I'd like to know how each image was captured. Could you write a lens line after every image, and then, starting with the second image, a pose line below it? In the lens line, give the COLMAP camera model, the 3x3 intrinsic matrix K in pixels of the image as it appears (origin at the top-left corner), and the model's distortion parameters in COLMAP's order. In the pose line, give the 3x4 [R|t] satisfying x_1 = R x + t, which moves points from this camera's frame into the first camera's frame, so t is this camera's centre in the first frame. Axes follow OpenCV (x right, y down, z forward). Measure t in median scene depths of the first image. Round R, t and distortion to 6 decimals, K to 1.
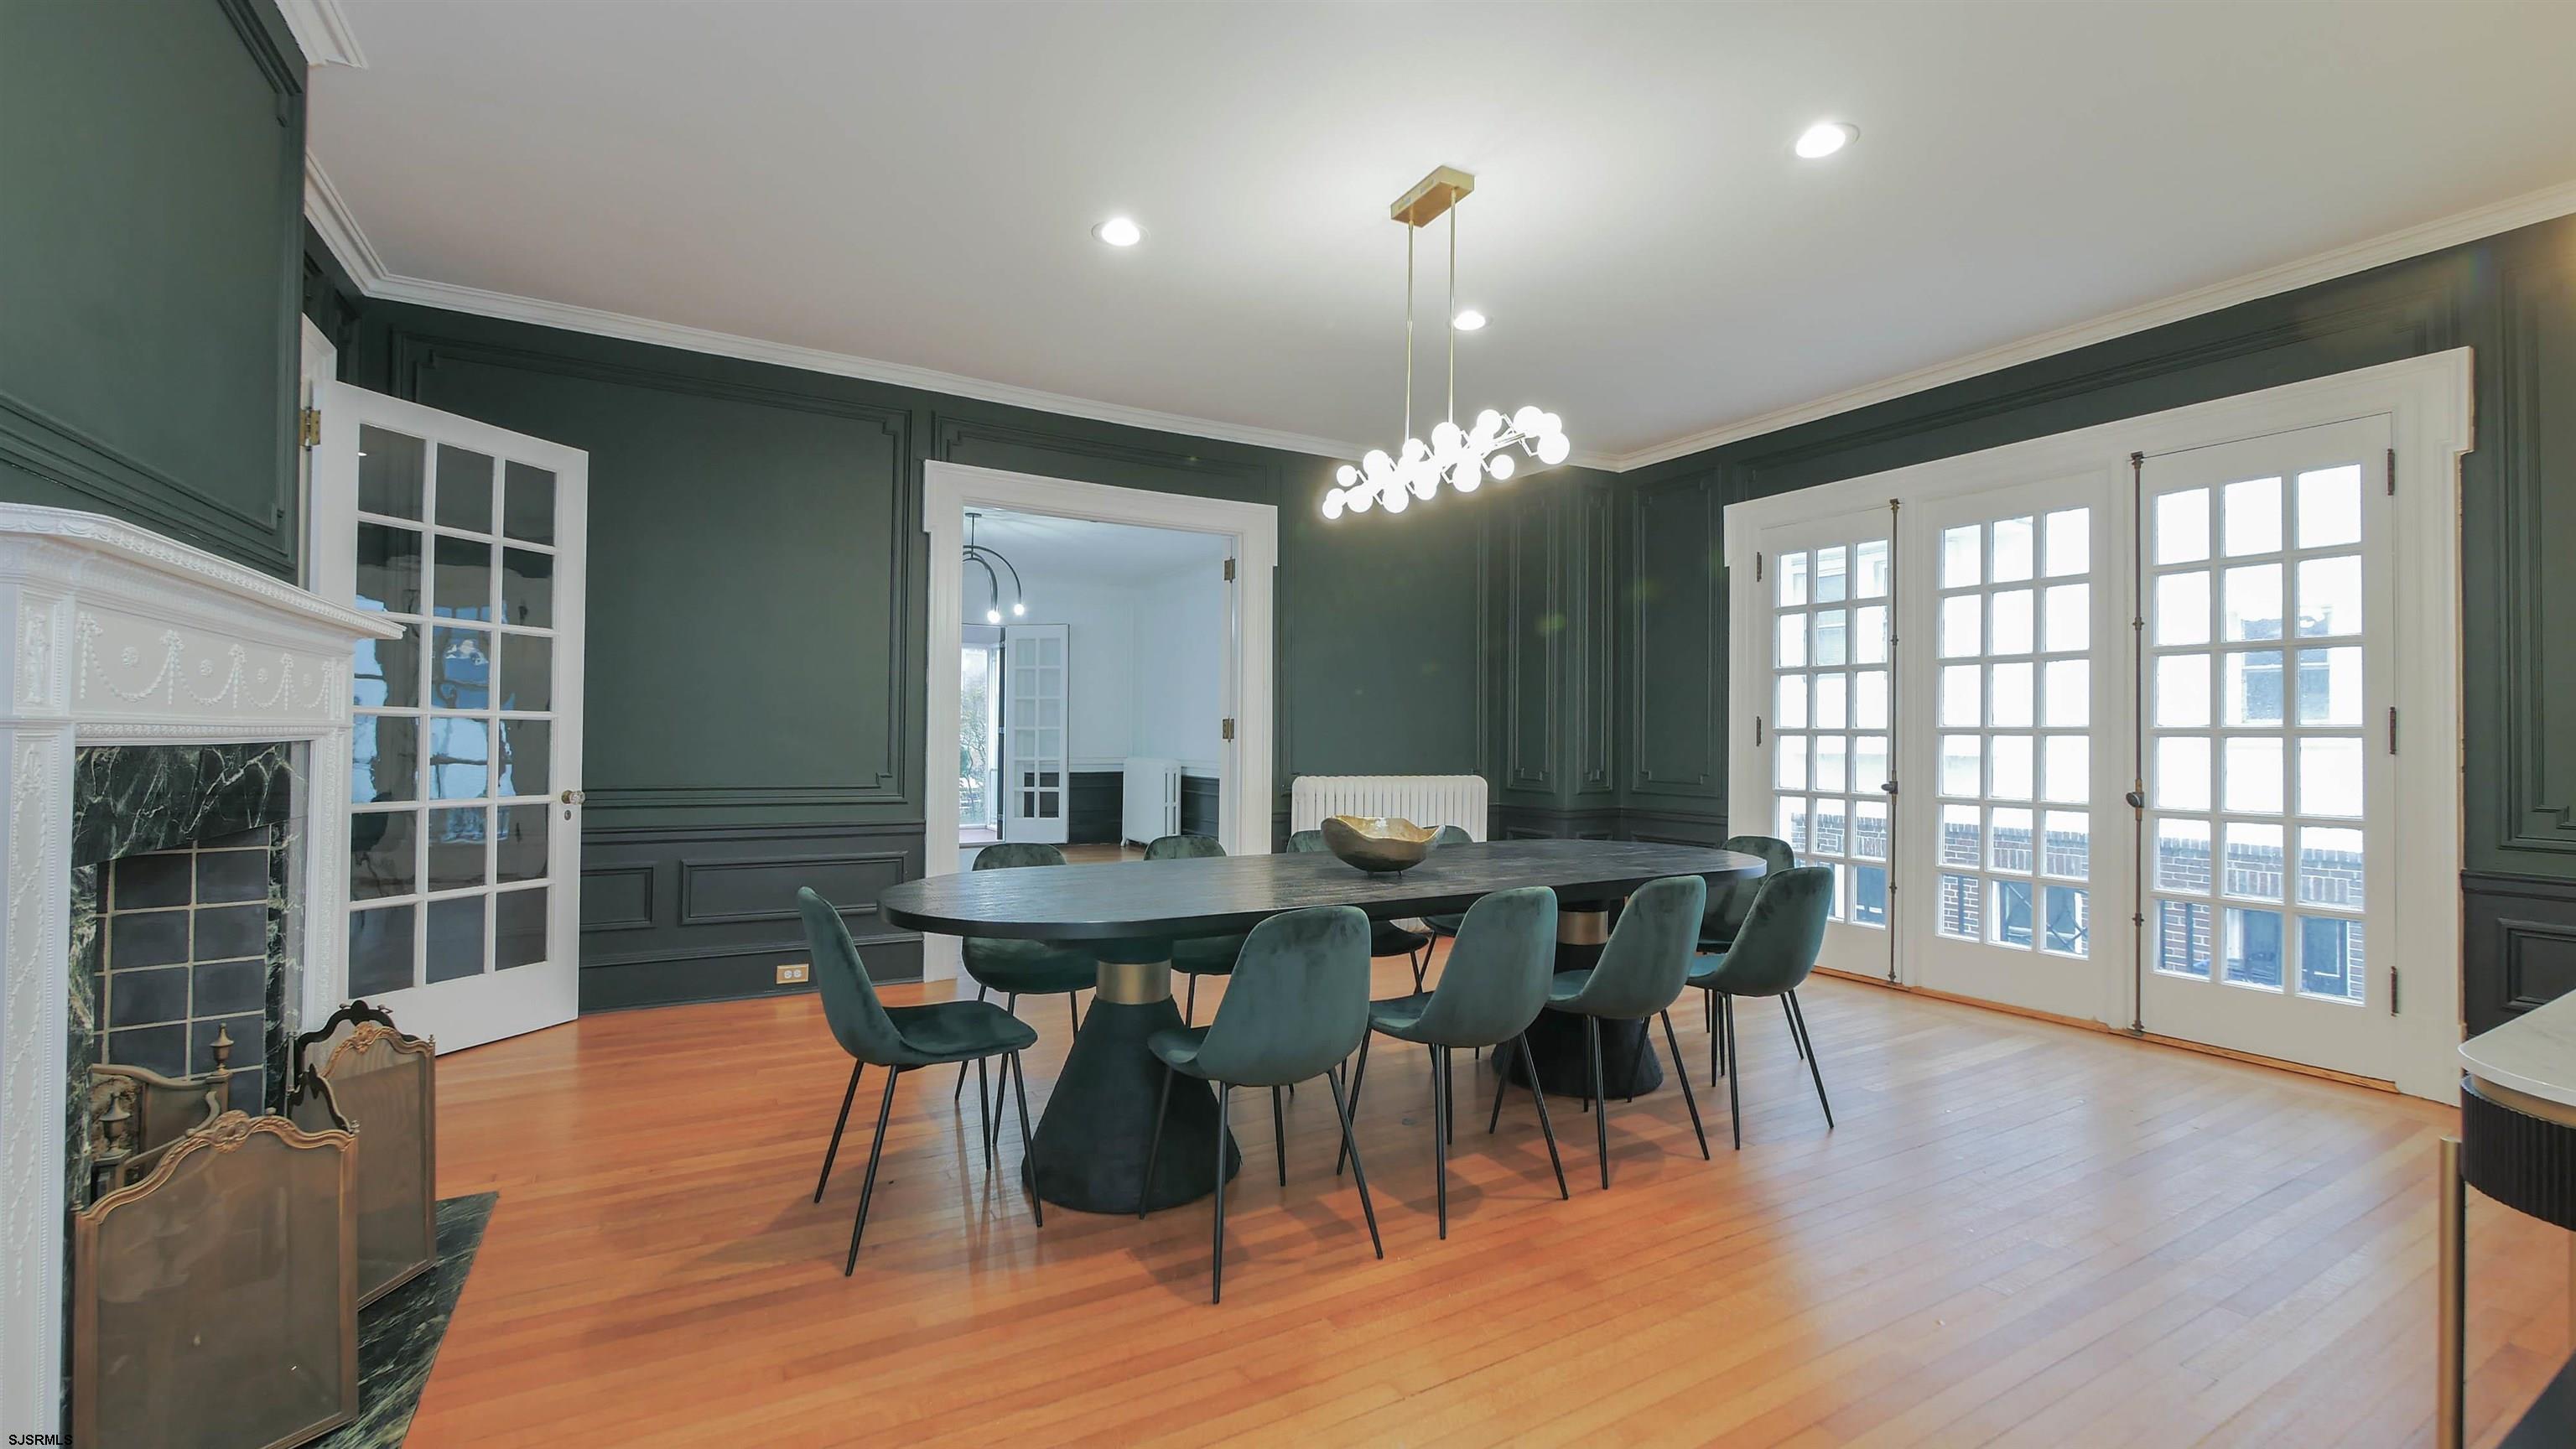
lens RADIAL K [[1062.0, 0, 1273.3], [0, 1062.0, 724.7], [0, 0, 1]] dist [-0.010161, 0.001006]
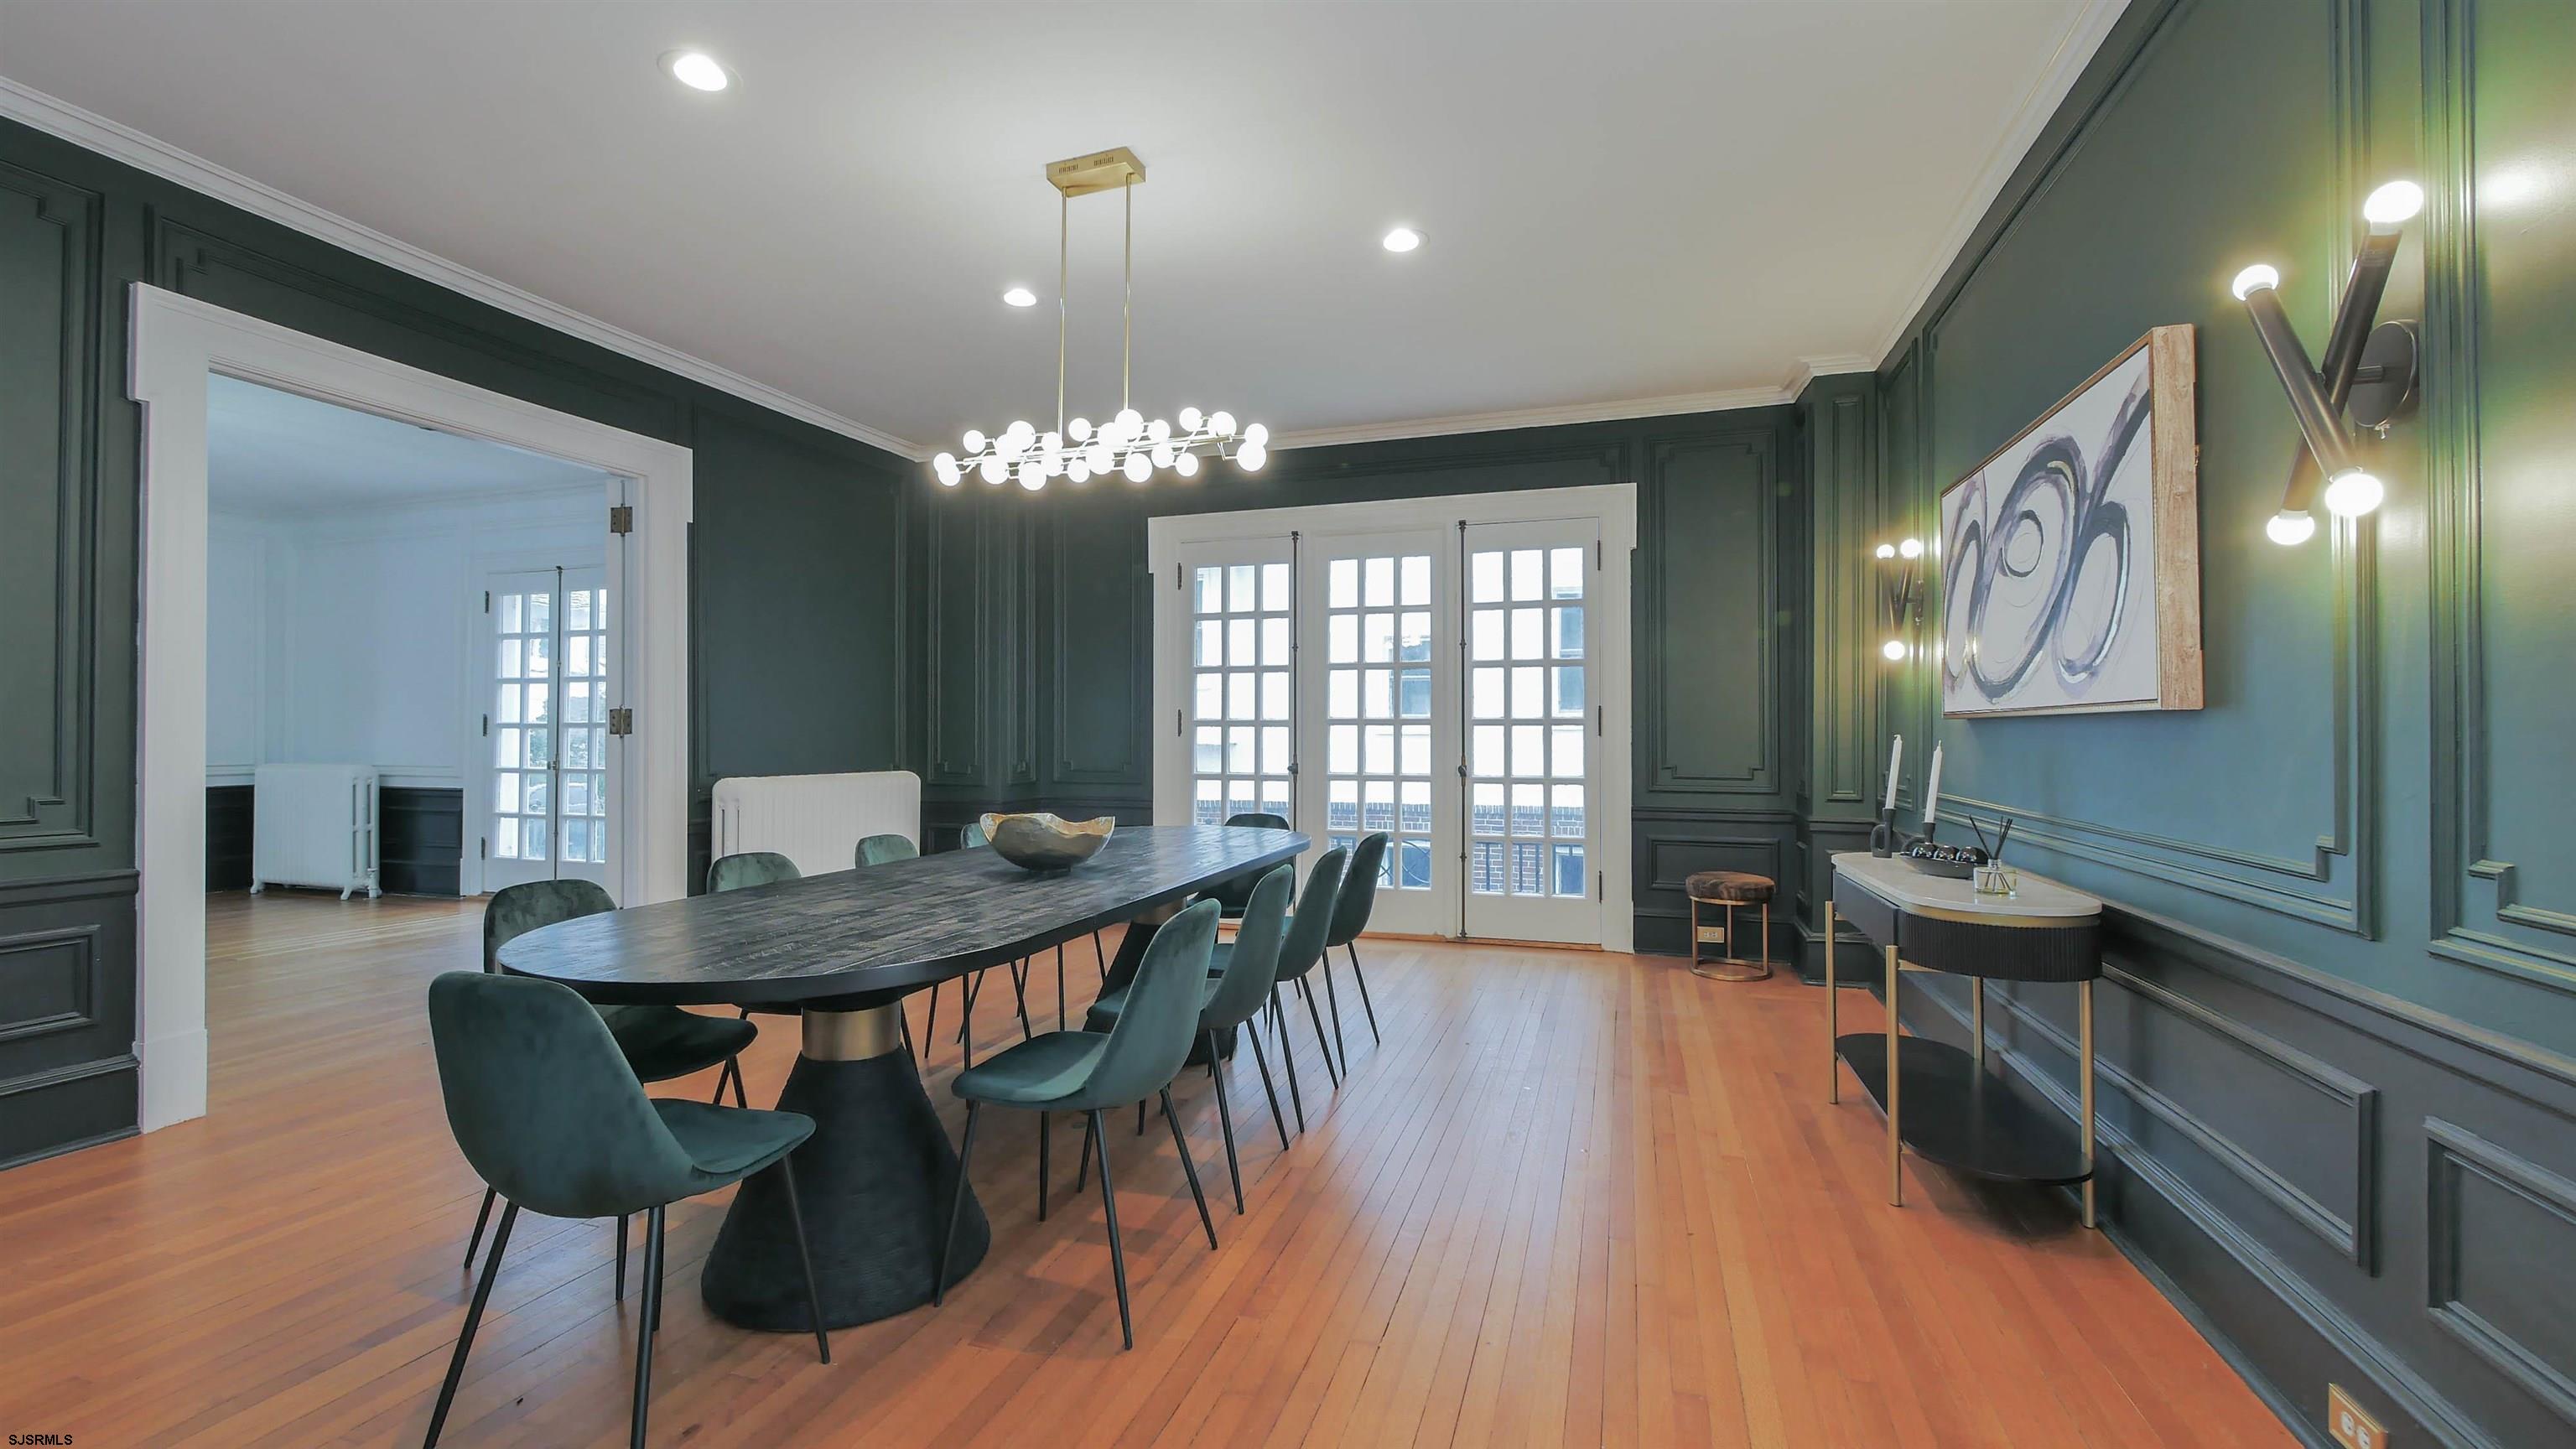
lens RADIAL K [[1062.0, 0, 1285.1], [0, 1062.0, 728.0], [0, 0, 1]] dist [-0.010161, 0.001006]
pose [[0.740114, -0.006113, 0.672454, -0.275027], [-0.000243, 0.999956, 0.009357, 0.001725], [-0.672482, -0.007089, 0.740080, 0.116448]]
